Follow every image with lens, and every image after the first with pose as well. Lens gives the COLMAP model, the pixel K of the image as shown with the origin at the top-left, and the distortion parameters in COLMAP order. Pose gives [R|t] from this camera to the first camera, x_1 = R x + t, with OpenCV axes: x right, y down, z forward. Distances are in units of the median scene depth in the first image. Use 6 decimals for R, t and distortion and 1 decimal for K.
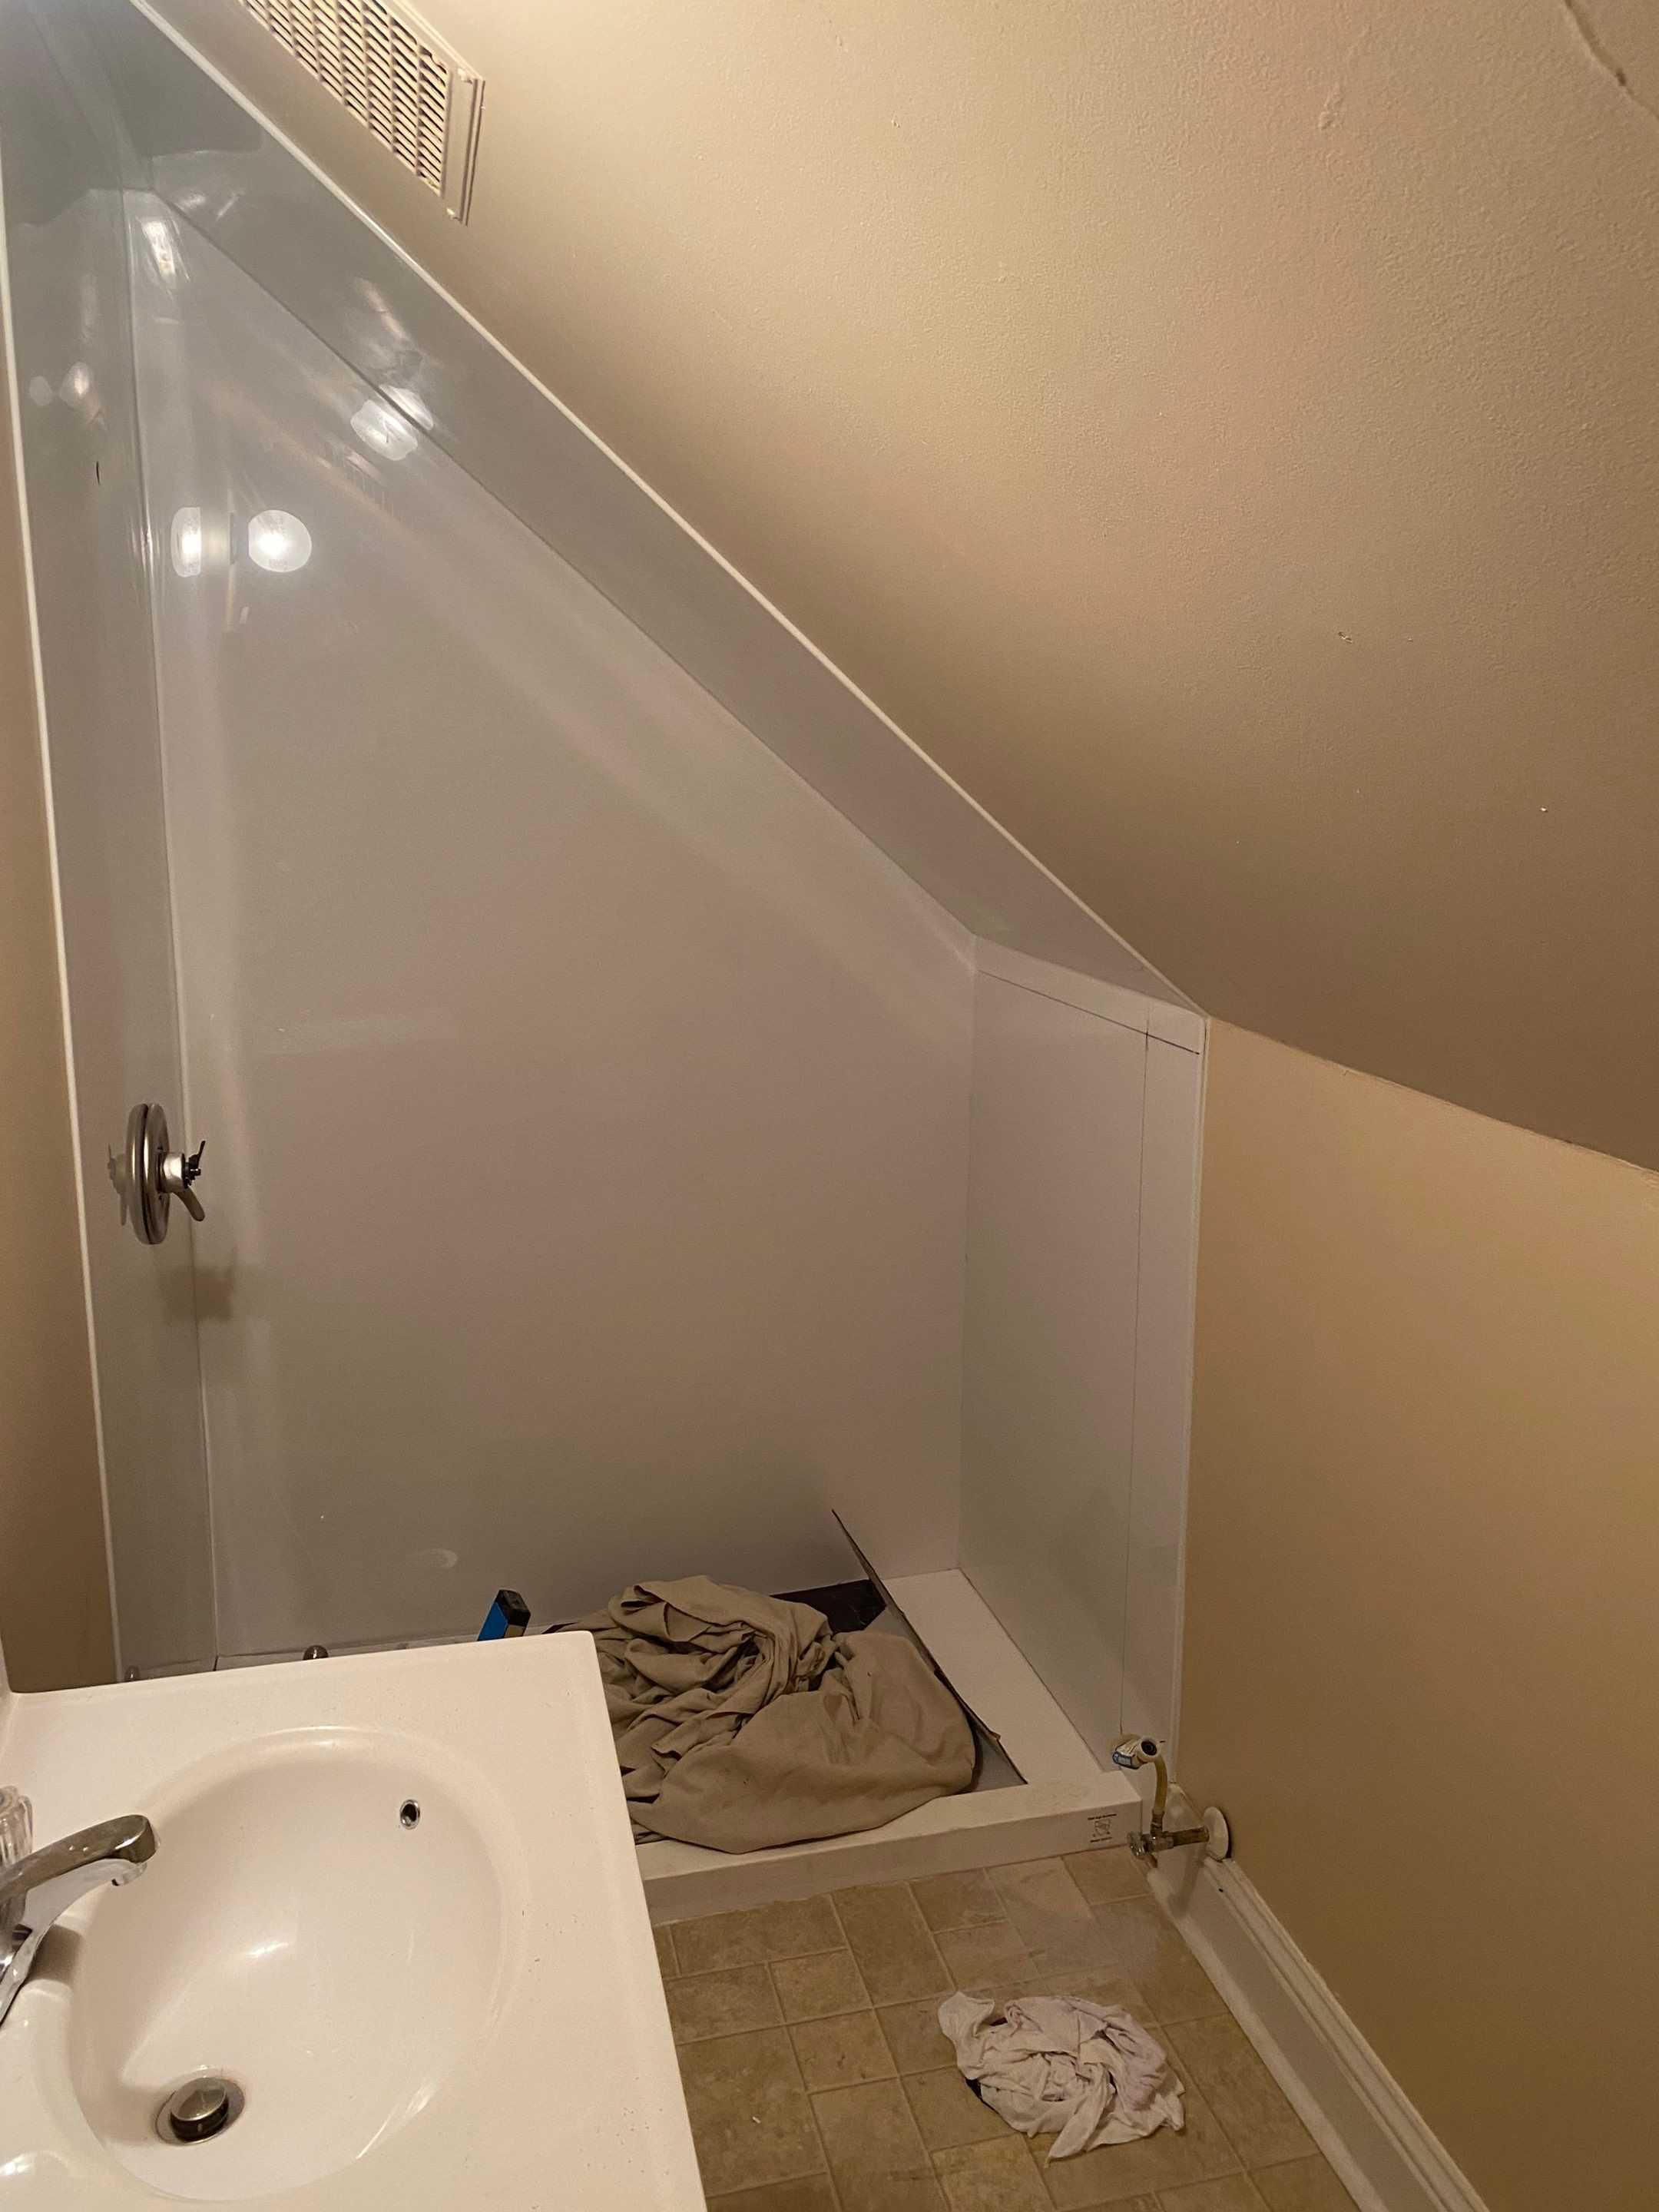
lens RADIAL K [[1673.2, 0, 829.5], [0, 1673.2, 1106.0], [0, 0, 1]] dist [-0.002142, -0.005981]
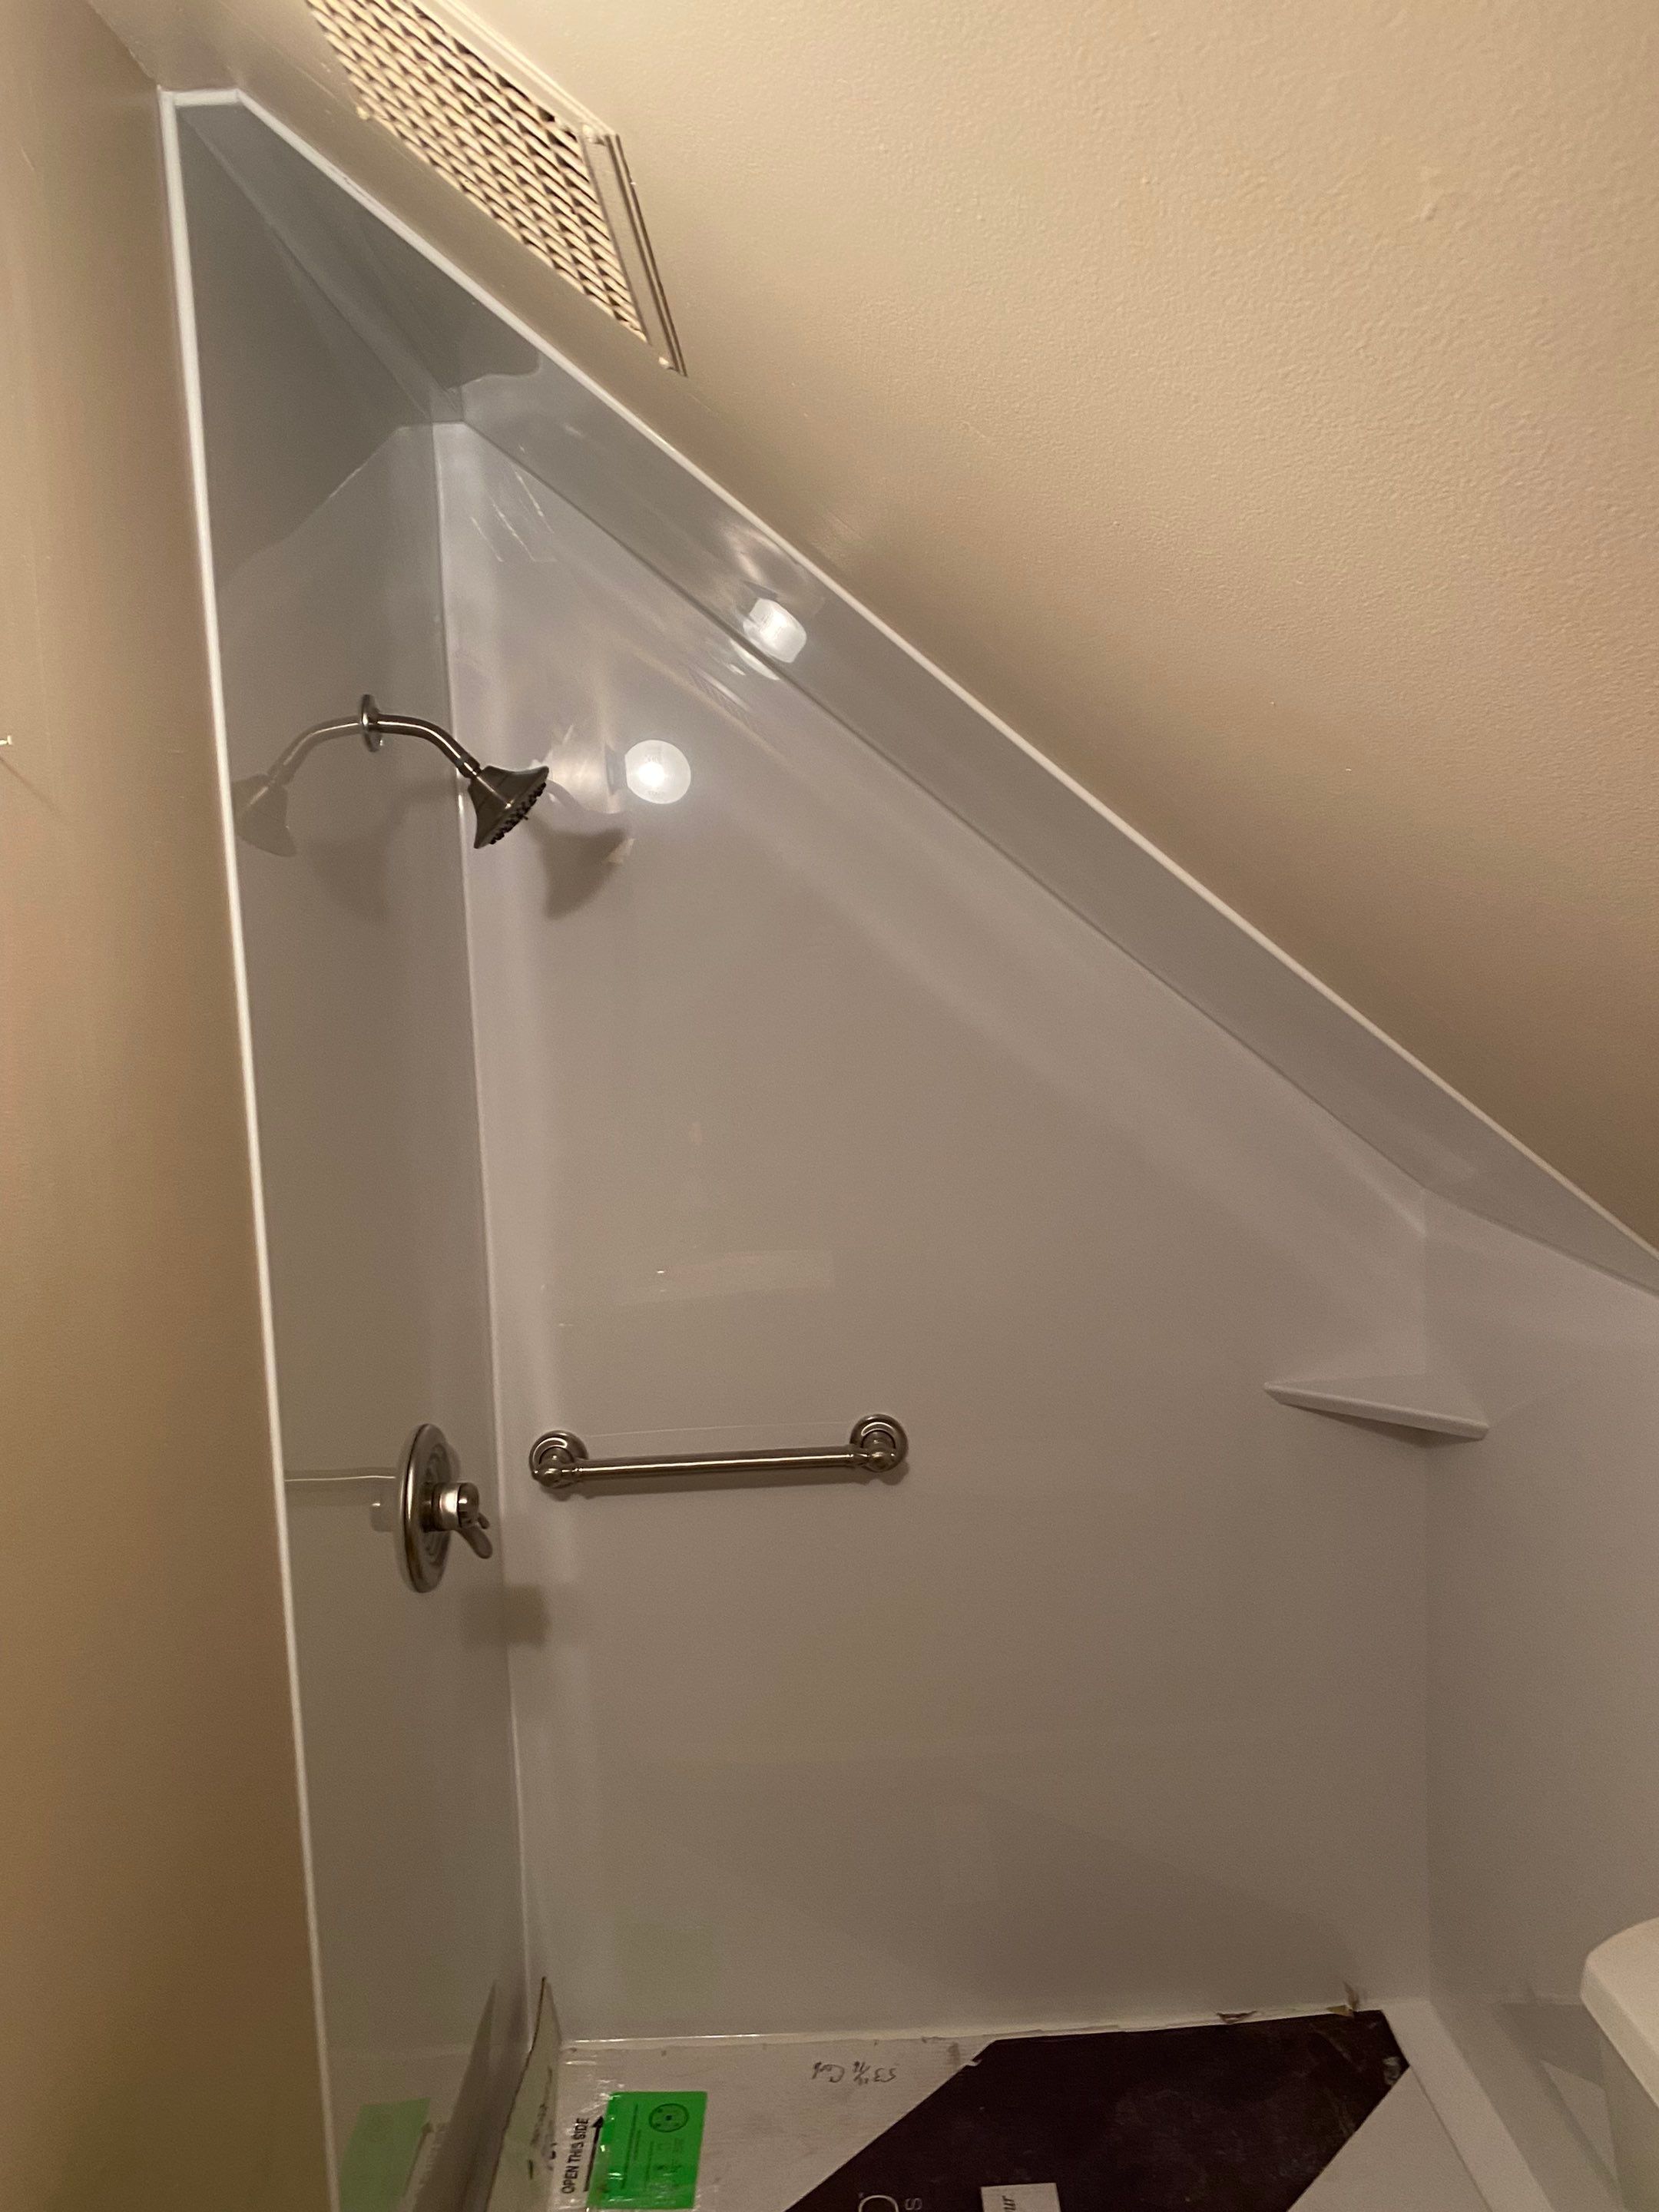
lens RADIAL K [[1733.3, 0, 881.1], [0, 1733.3, 1112.9], [0, 0, 1]] dist [-0.040996, 0.004397]
pose [[0.976860, -0.023256, -0.212613, 0.015485], [-0.000723, 0.993706, -0.112014, -0.060354], [0.213880, 0.109576, 0.970695, 0.167231]]
